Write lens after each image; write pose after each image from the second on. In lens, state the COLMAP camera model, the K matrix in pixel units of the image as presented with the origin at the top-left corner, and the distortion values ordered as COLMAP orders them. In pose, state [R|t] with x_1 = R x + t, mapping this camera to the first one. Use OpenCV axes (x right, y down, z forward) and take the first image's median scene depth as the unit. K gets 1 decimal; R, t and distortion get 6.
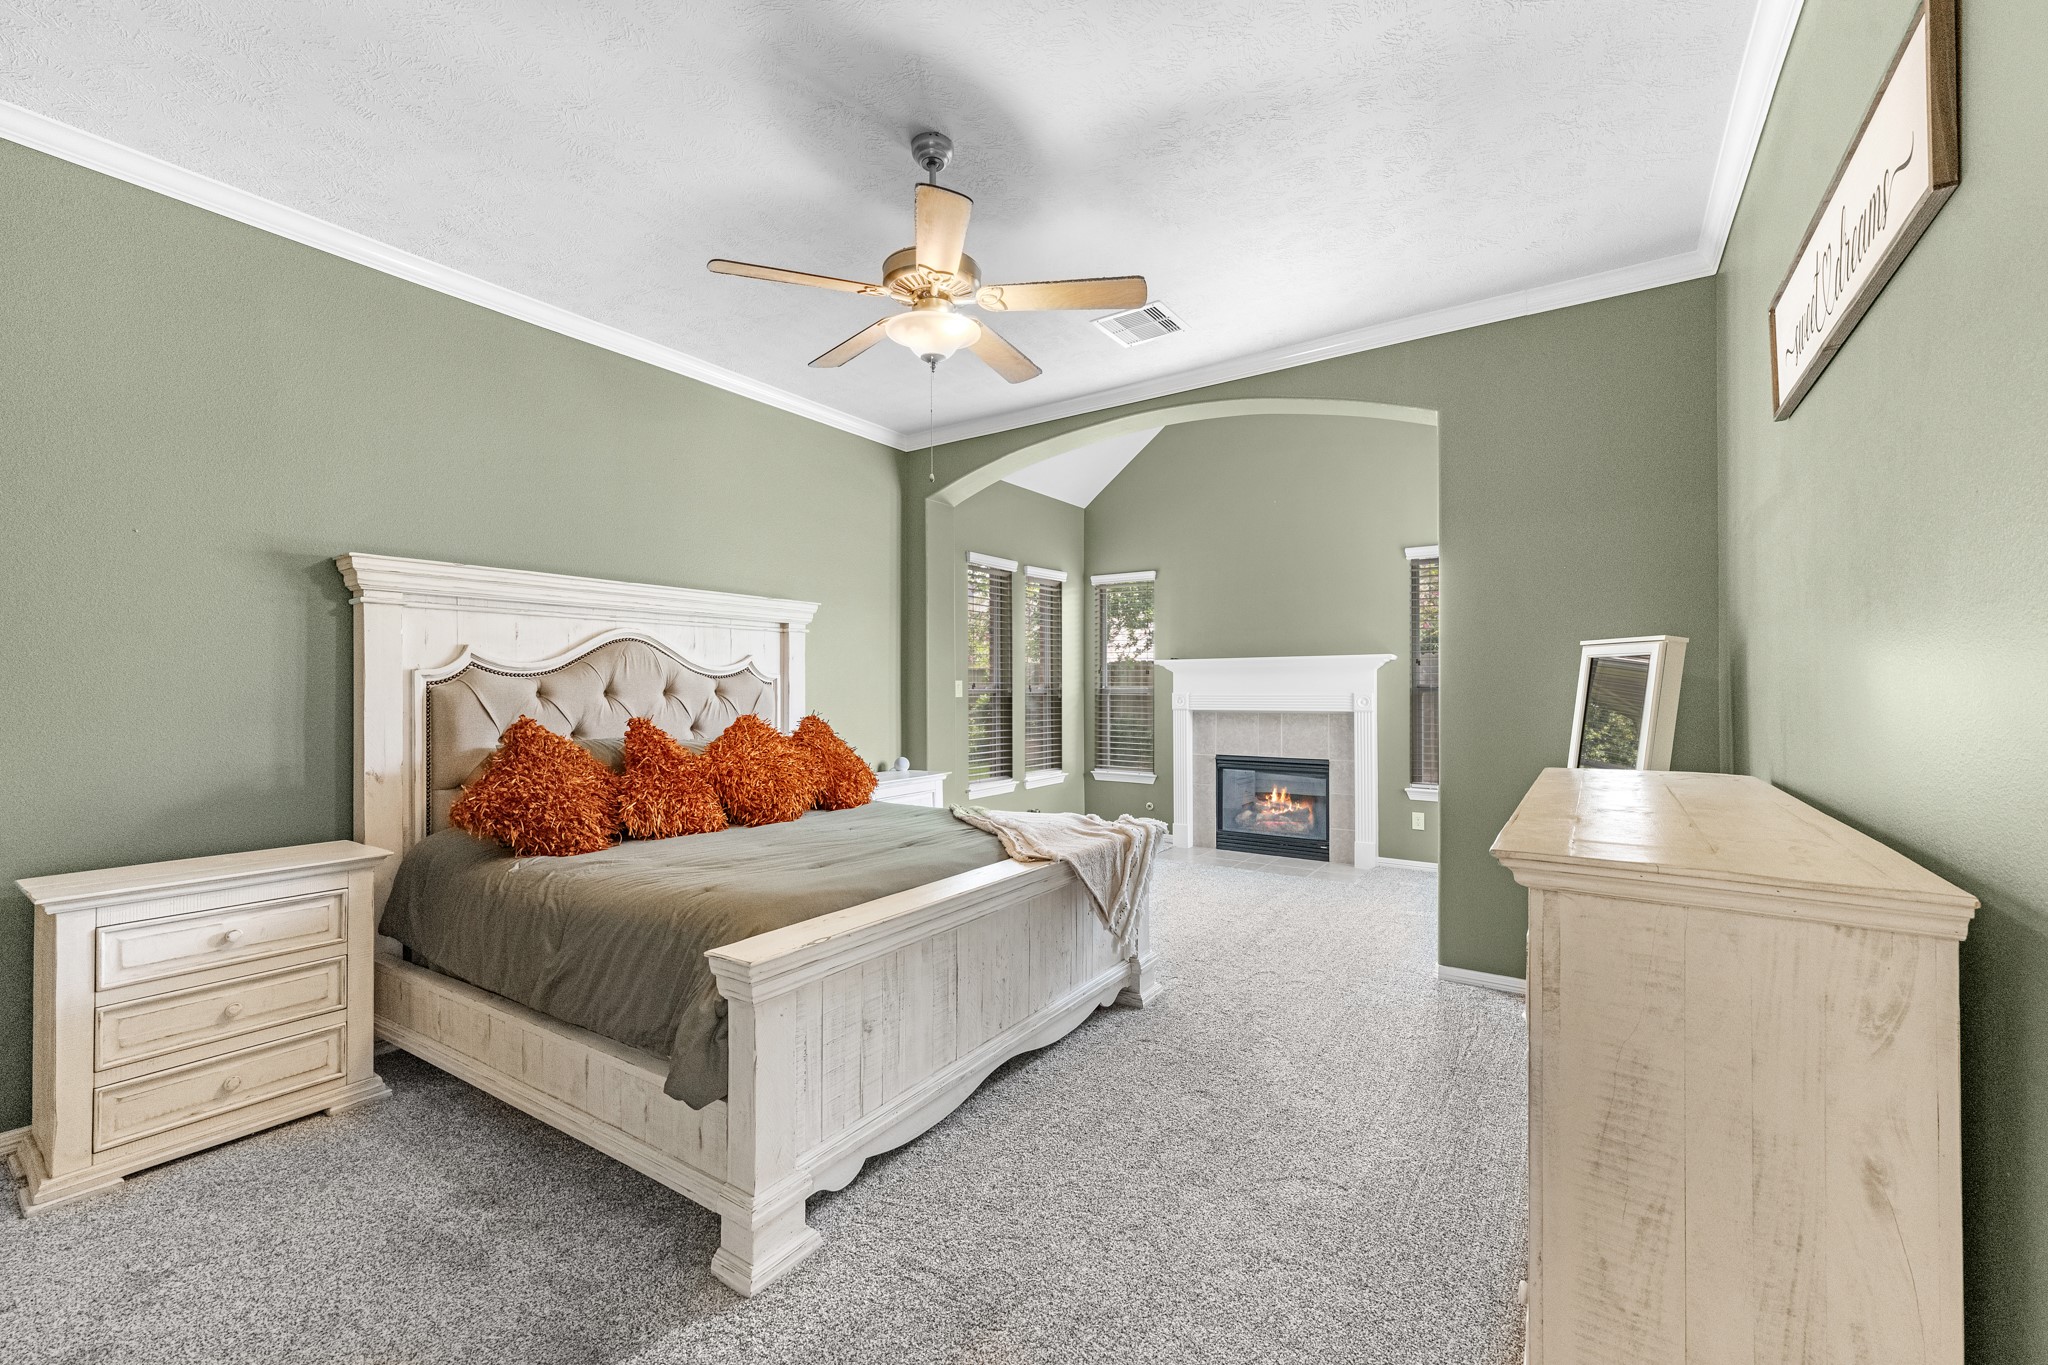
lens RADIAL K [[834.0, 0, 1012.4], [0, 834.0, 700.4], [0, 0, 1]] dist [0.007622, -0.000174]
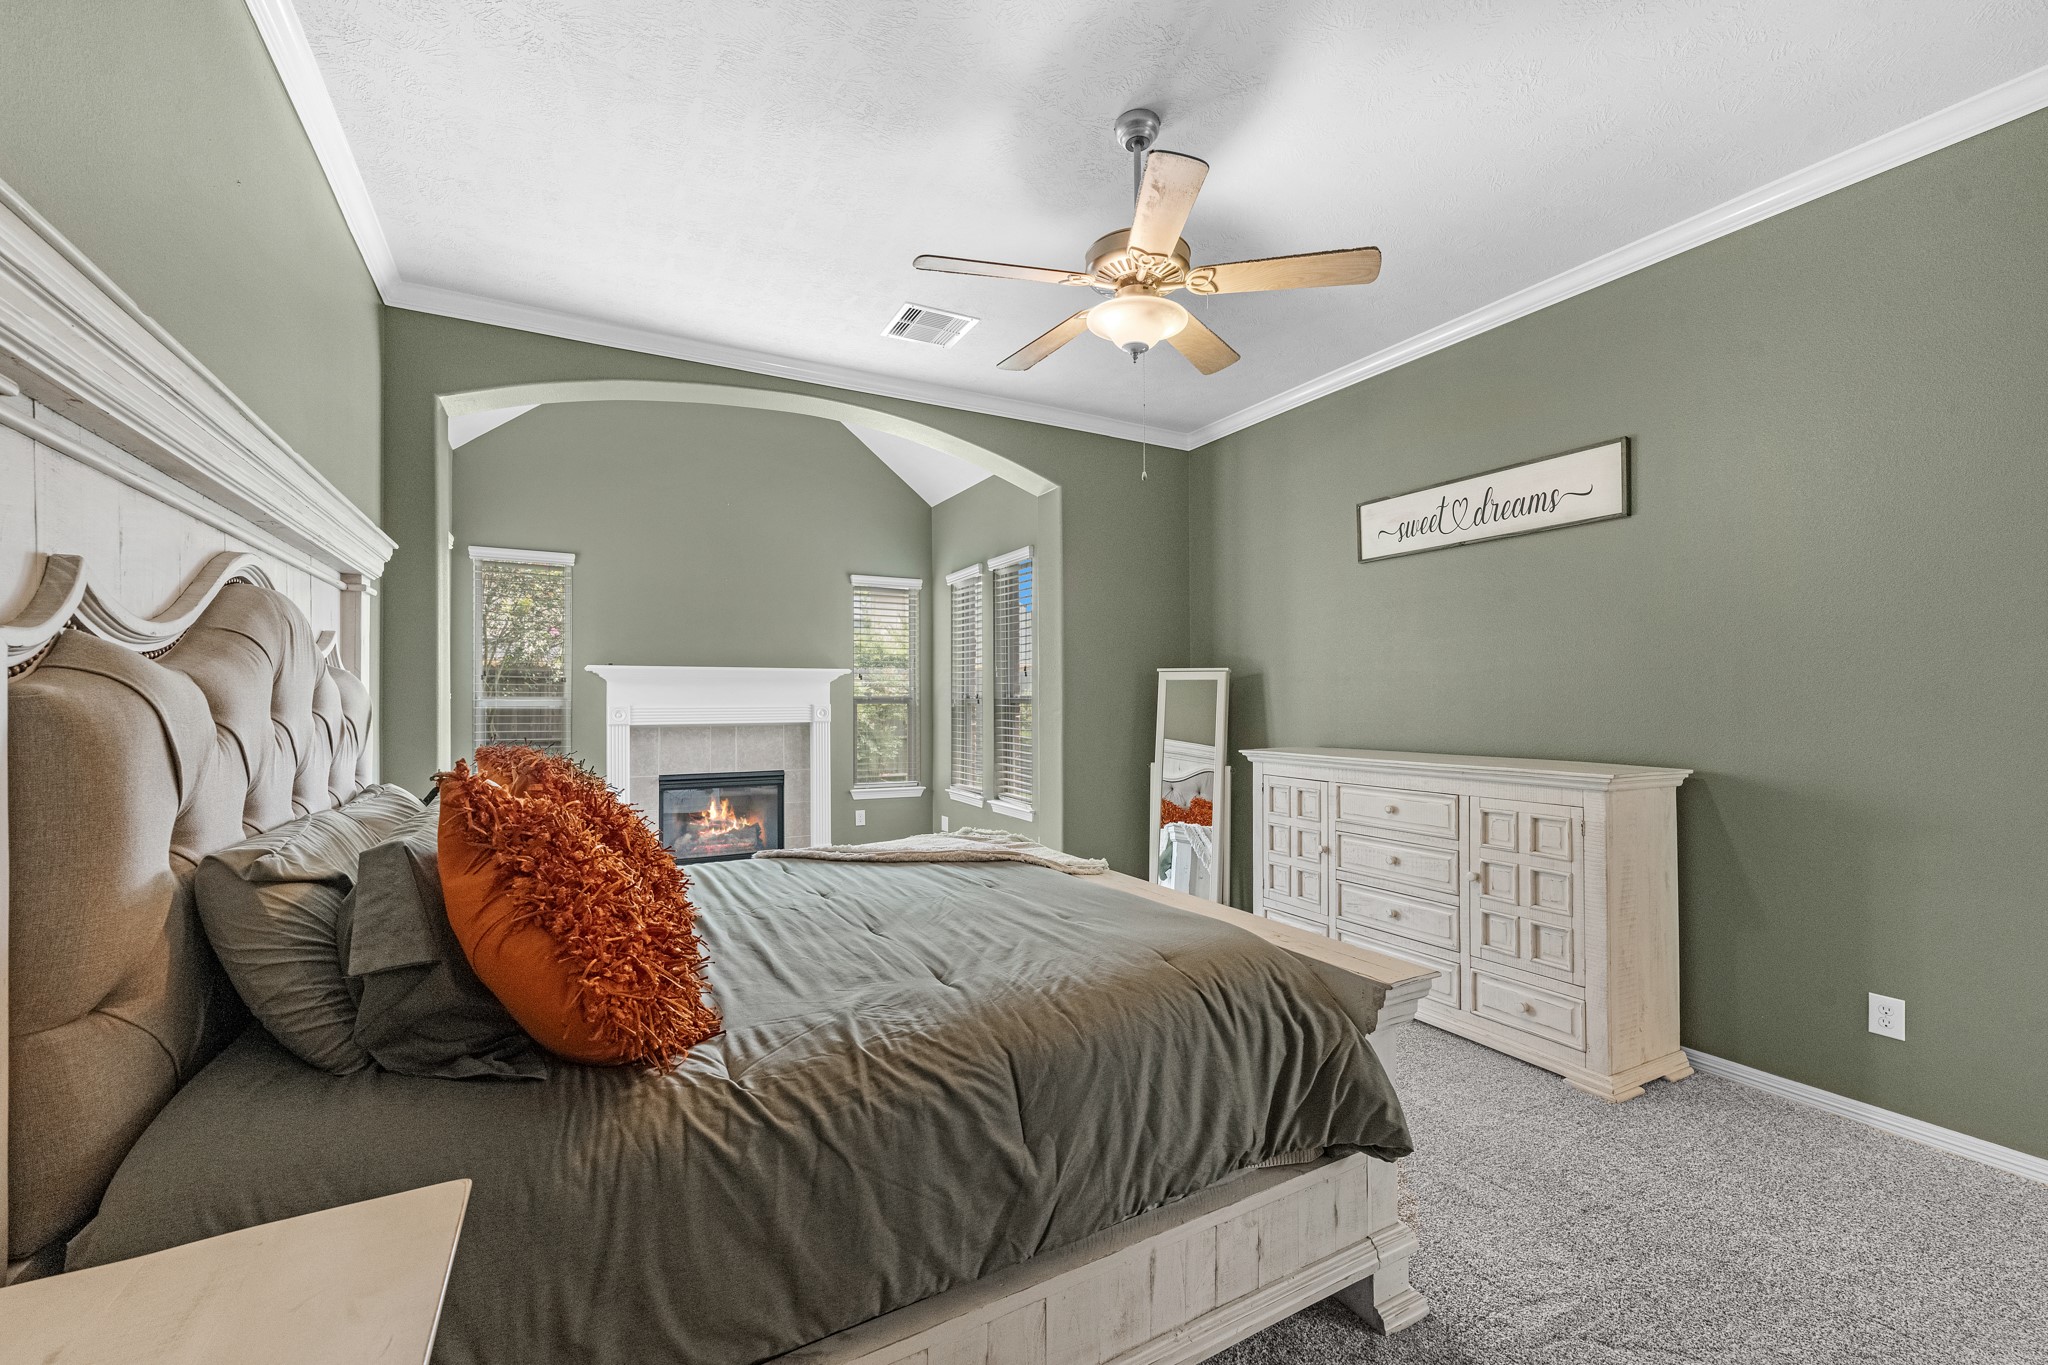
lens RADIAL K [[834.0, 0, 1012.4], [0, 834.0, 700.4], [0, 0, 1]] dist [0.007622, -0.000174]
pose [[0.455414, -0.000070, 0.890280, -0.403094], [0.012619, 0.999900, -0.006376, -0.004264], [-0.890190, 0.014139, 0.455369, 0.286001]]
